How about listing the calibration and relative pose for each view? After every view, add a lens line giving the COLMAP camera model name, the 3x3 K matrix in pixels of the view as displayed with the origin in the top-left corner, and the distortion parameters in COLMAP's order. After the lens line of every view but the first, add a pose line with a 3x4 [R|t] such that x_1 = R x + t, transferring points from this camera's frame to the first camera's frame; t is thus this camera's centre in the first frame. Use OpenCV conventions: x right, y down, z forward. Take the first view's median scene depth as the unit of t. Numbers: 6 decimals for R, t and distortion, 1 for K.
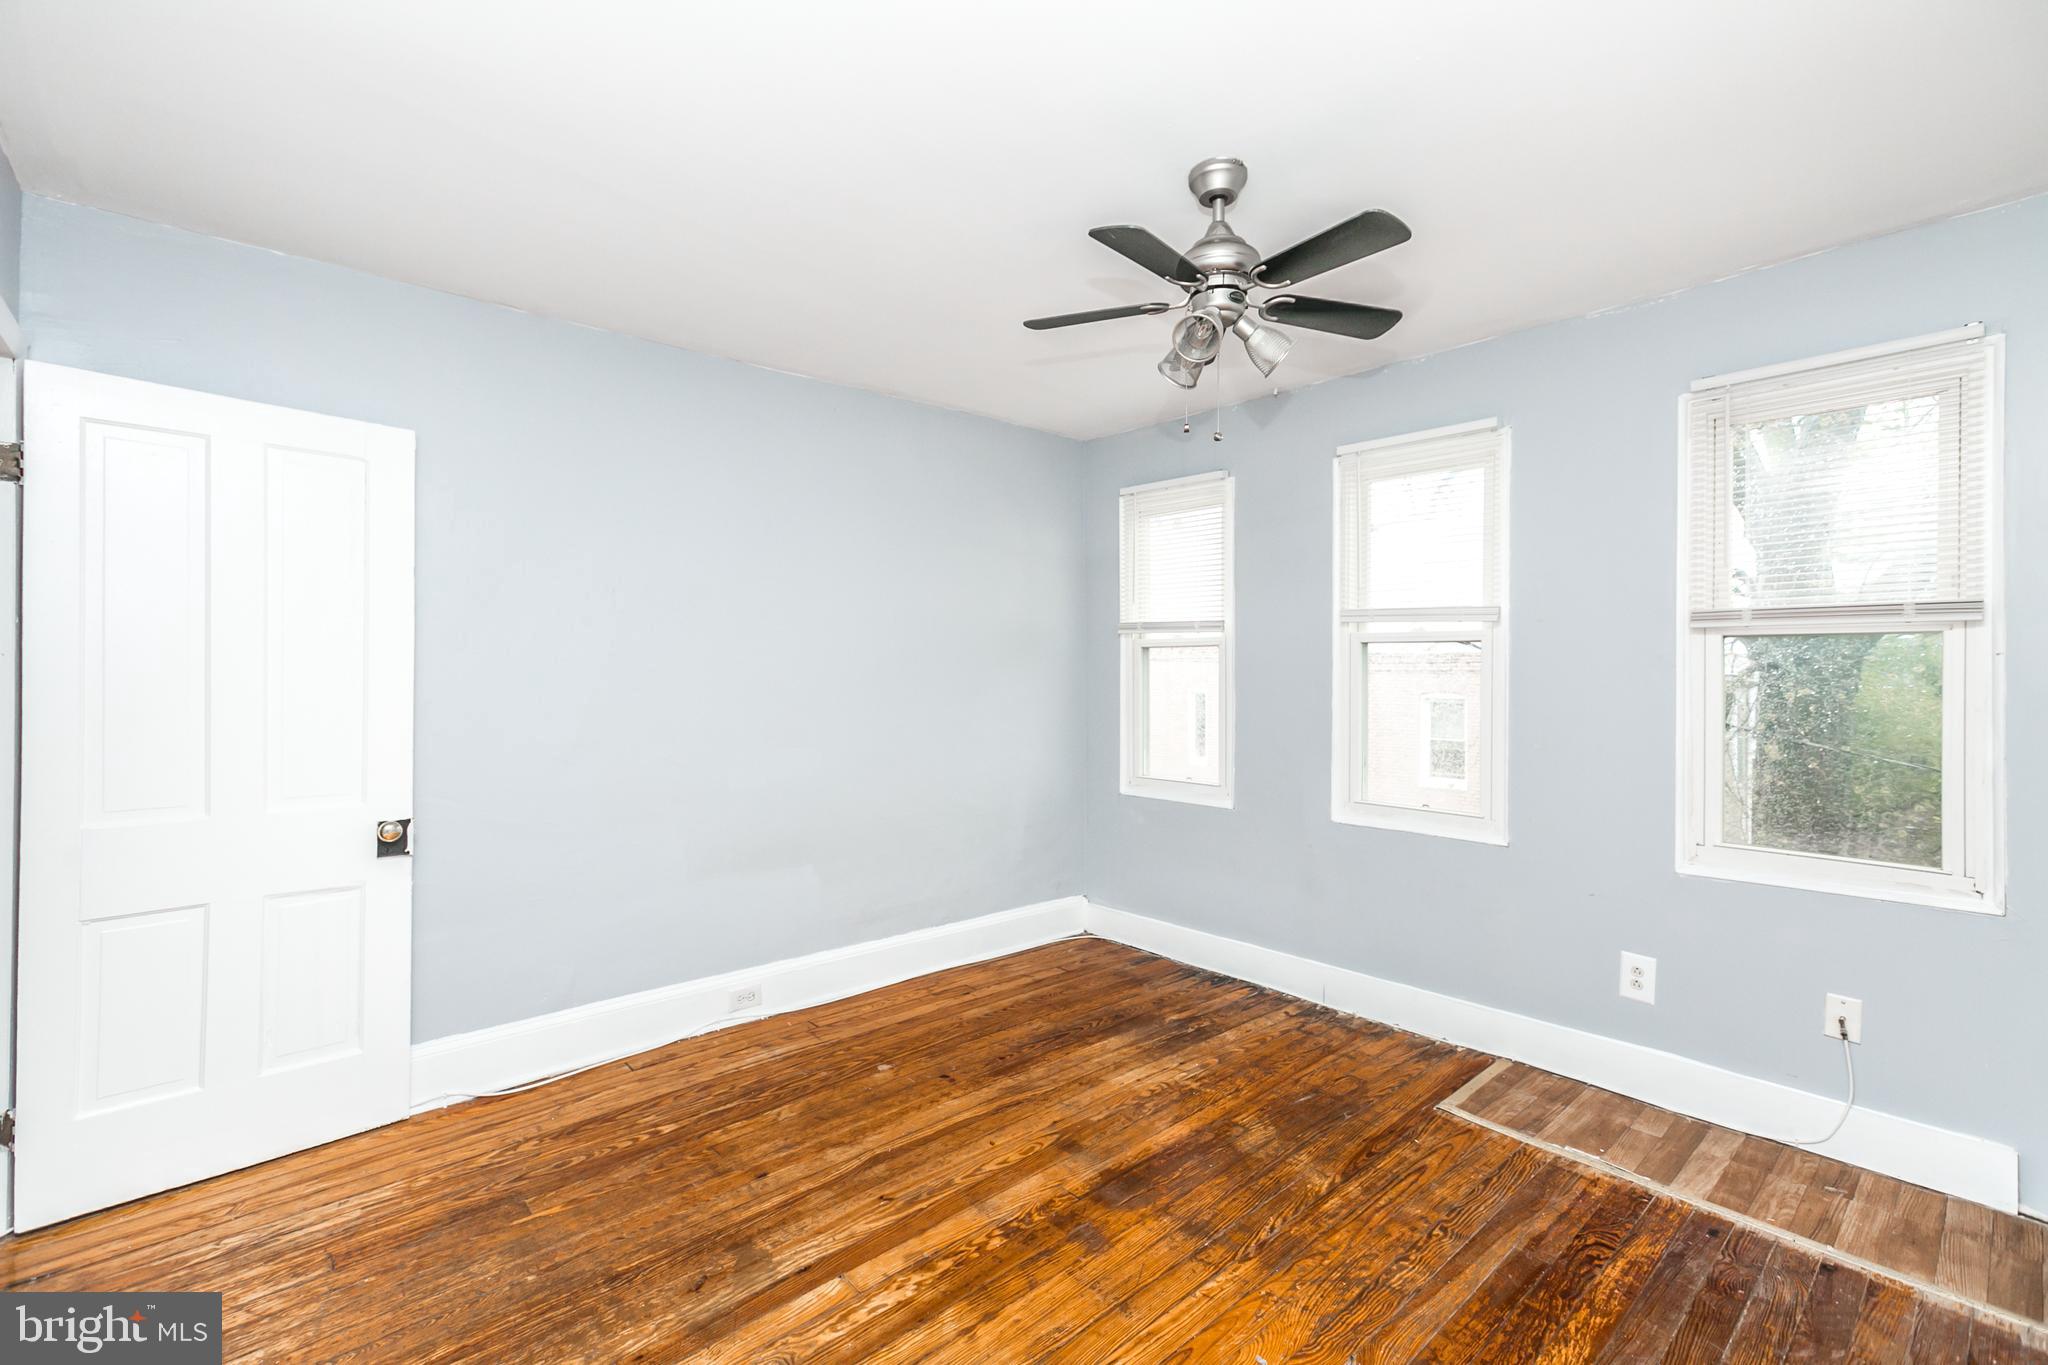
lens RADIAL K [[913.0, 0, 1024.4], [0, 913.0, 672.4], [0, 0, 1]] dist [-0.000016, 0.000080]
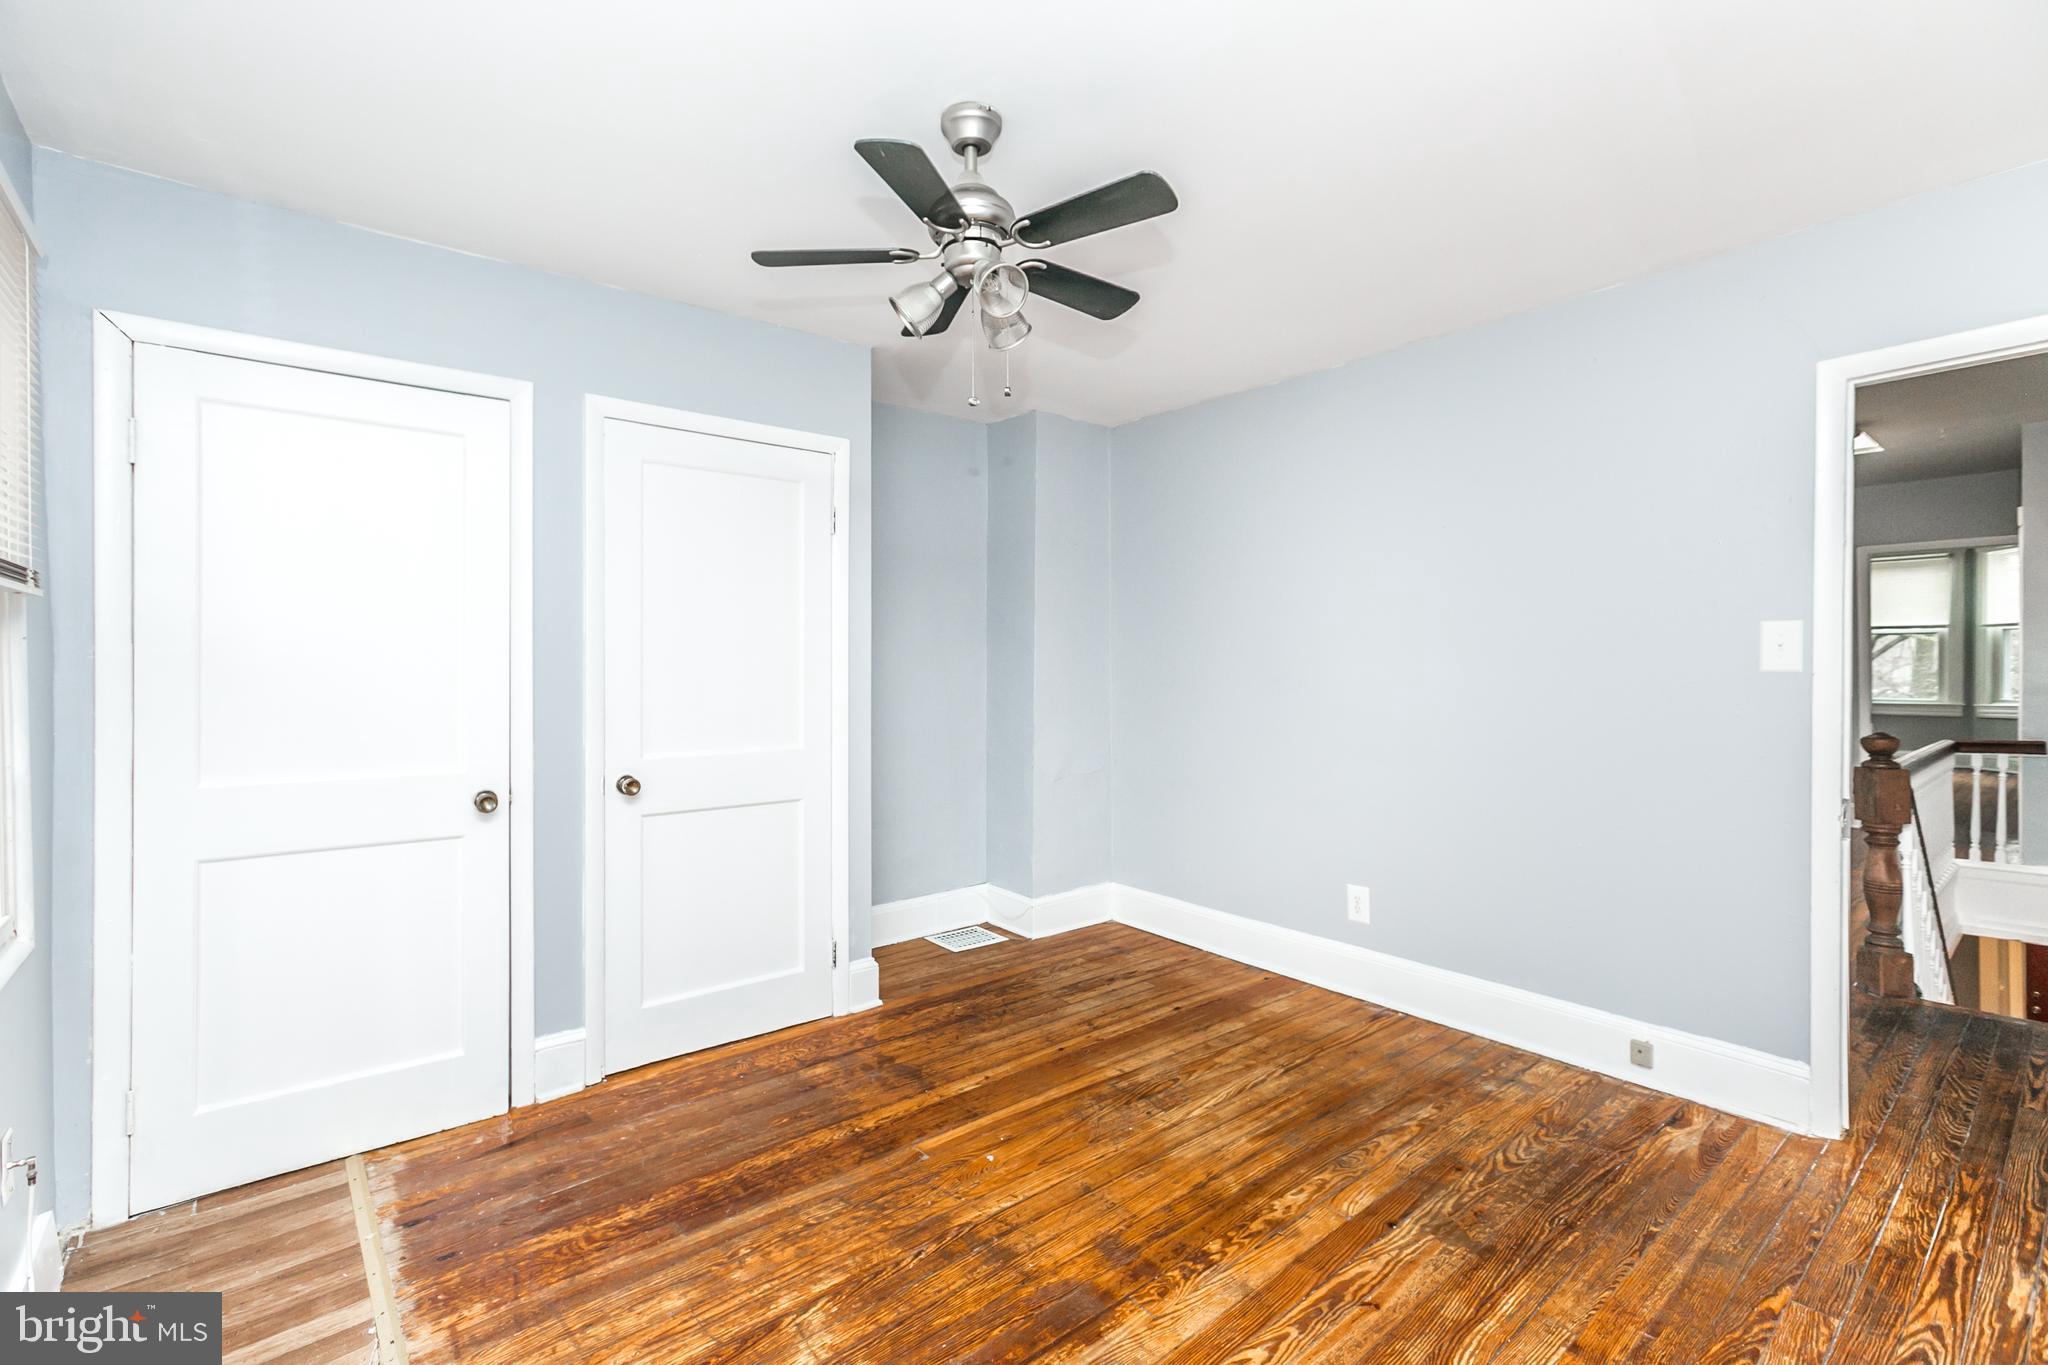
lens RADIAL K [[913.0, 0, 1023.2], [0, 913.0, 675.9], [0, 0, 1]] dist [-0.000016, 0.000080]
pose [[-0.999383, 0.008997, 0.033962, 0.131458], [0.009527, 0.999835, 0.015464, 0.008971], [-0.033818, 0.015778, -0.999303, 1.962957]]
